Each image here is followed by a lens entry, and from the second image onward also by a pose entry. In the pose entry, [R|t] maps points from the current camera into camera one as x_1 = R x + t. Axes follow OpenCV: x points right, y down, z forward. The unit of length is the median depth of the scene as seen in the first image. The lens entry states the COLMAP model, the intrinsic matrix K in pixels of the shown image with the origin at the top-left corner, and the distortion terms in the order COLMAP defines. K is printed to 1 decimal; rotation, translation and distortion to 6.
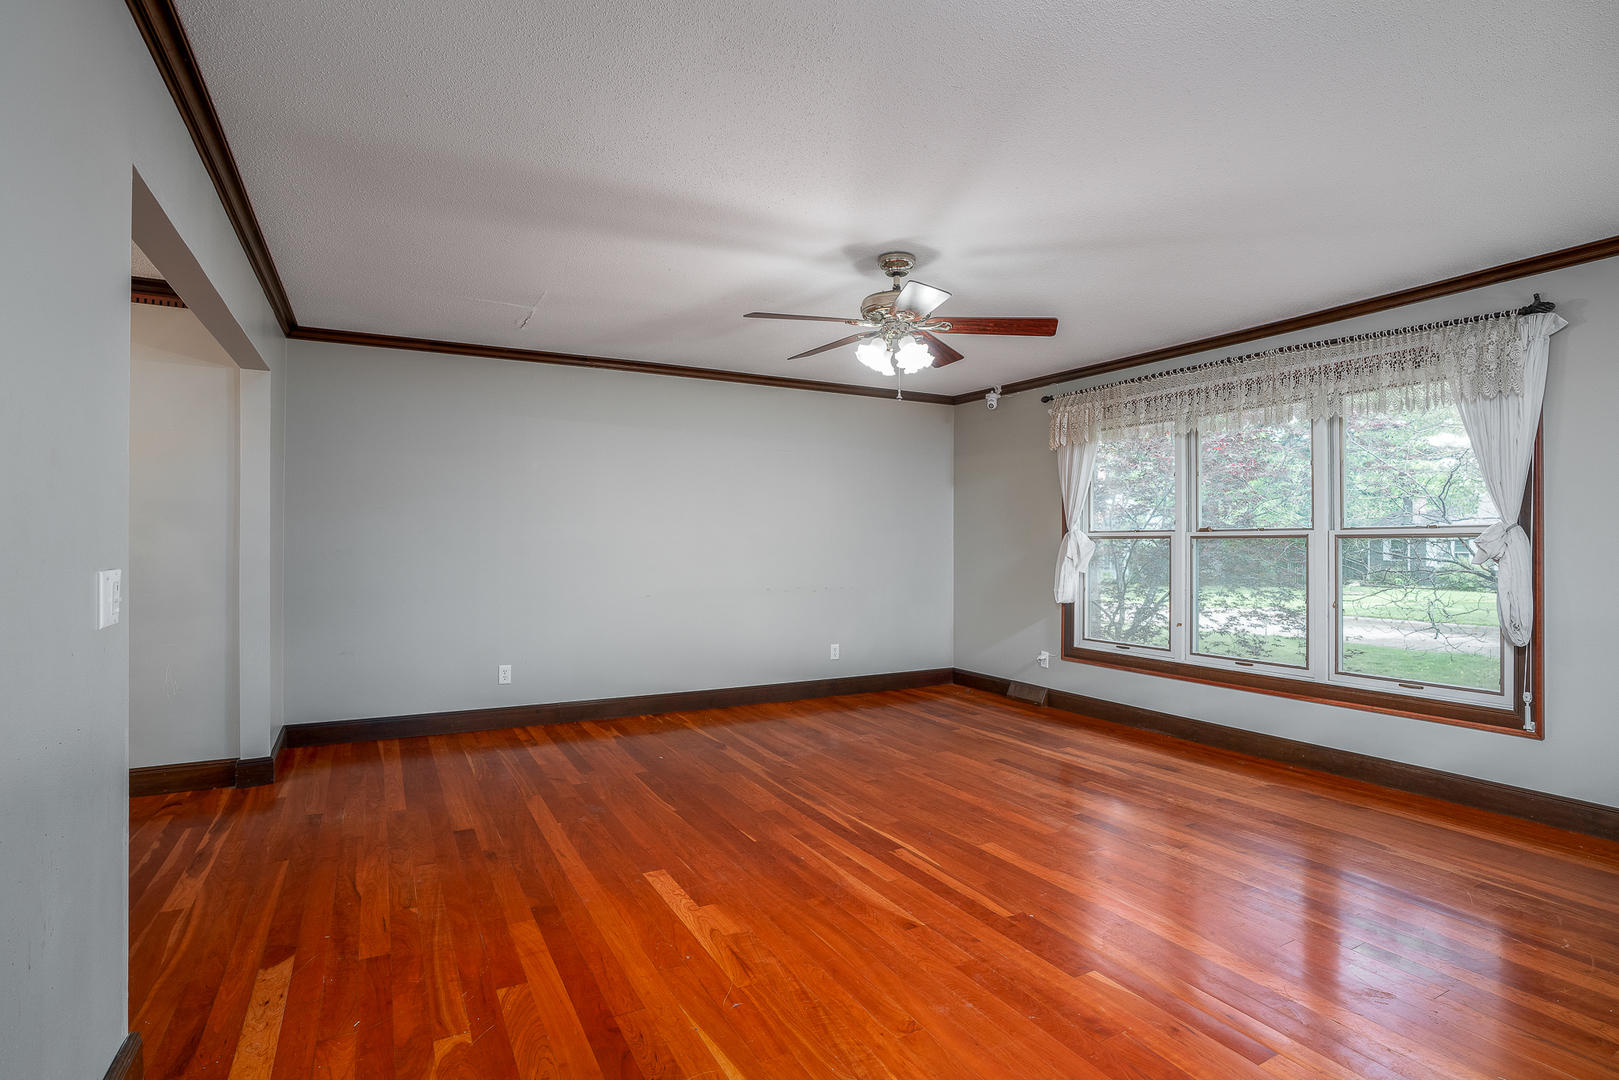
lens RADIAL K [[824.6, 0, 811.4], [0, 824.6, 542.1], [0, 0, 1]] dist [-0.004329, 0.000197]
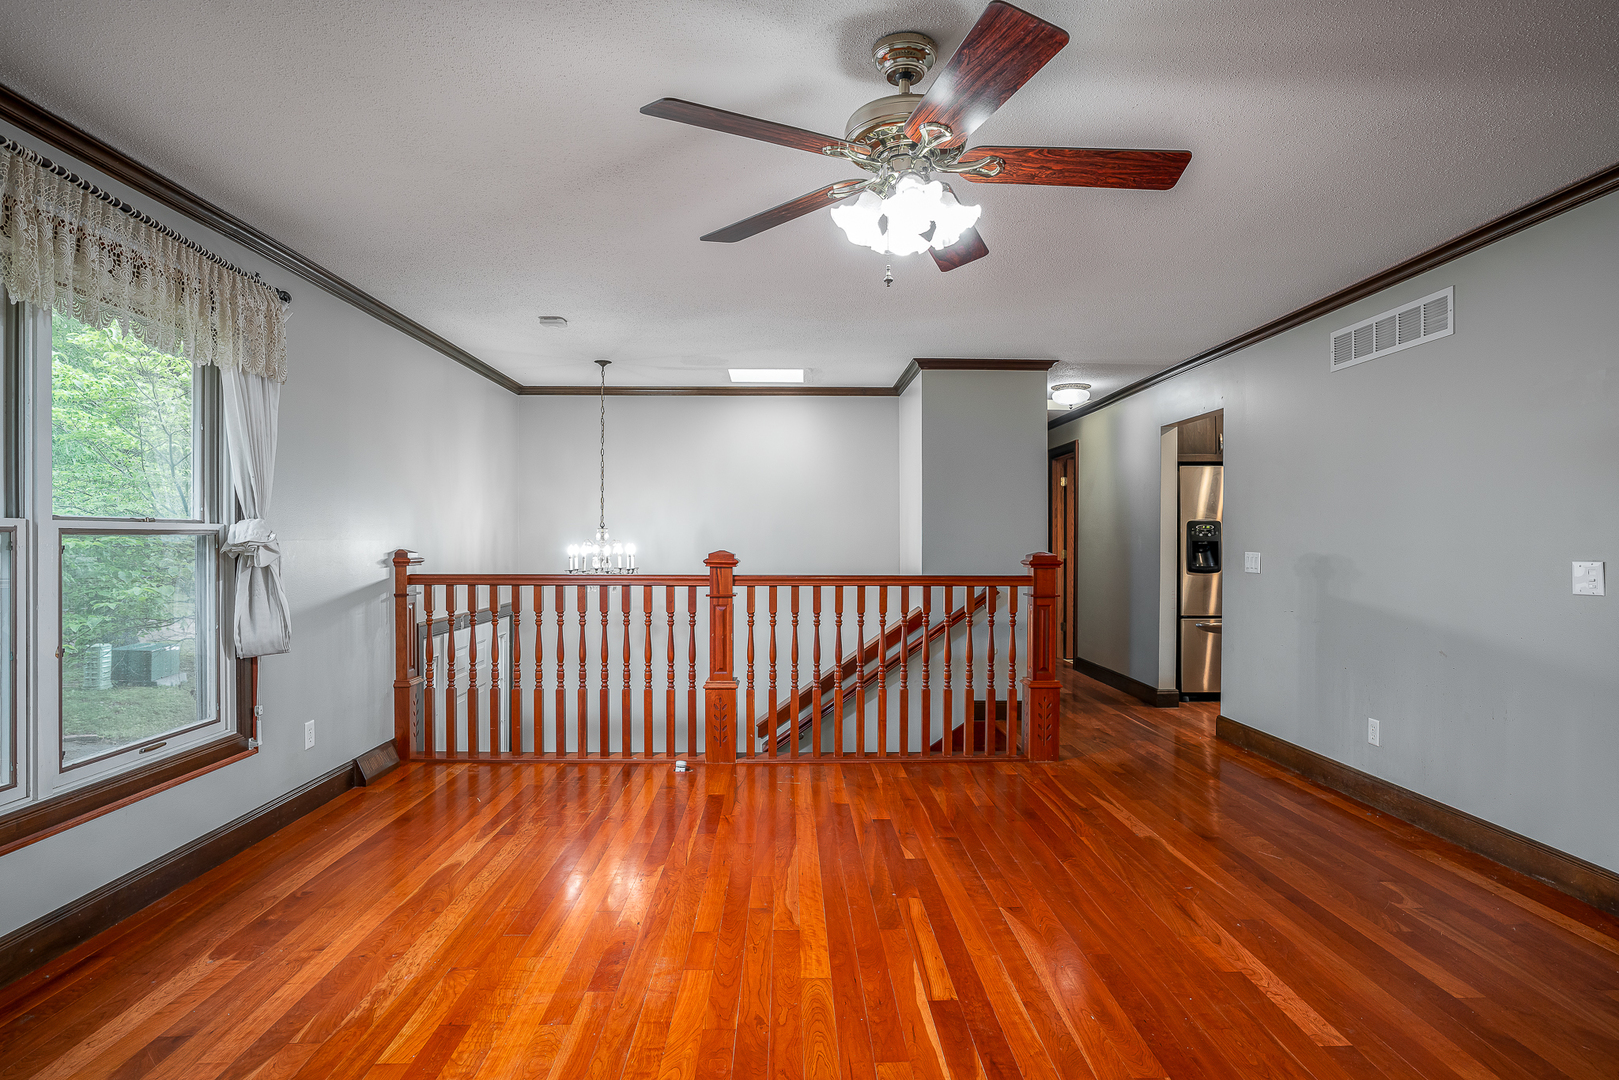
lens RADIAL K [[867.7, 0, 805.4], [0, 867.7, 539.9], [0, 0, 1]] dist [-0.001958, 0.001265]
pose [[-0.885831, -0.004787, 0.463983, -0.126883], [-0.006625, 0.999975, -0.002331, -0.004224], [-0.463961, -0.005139, -0.885841, 1.702542]]
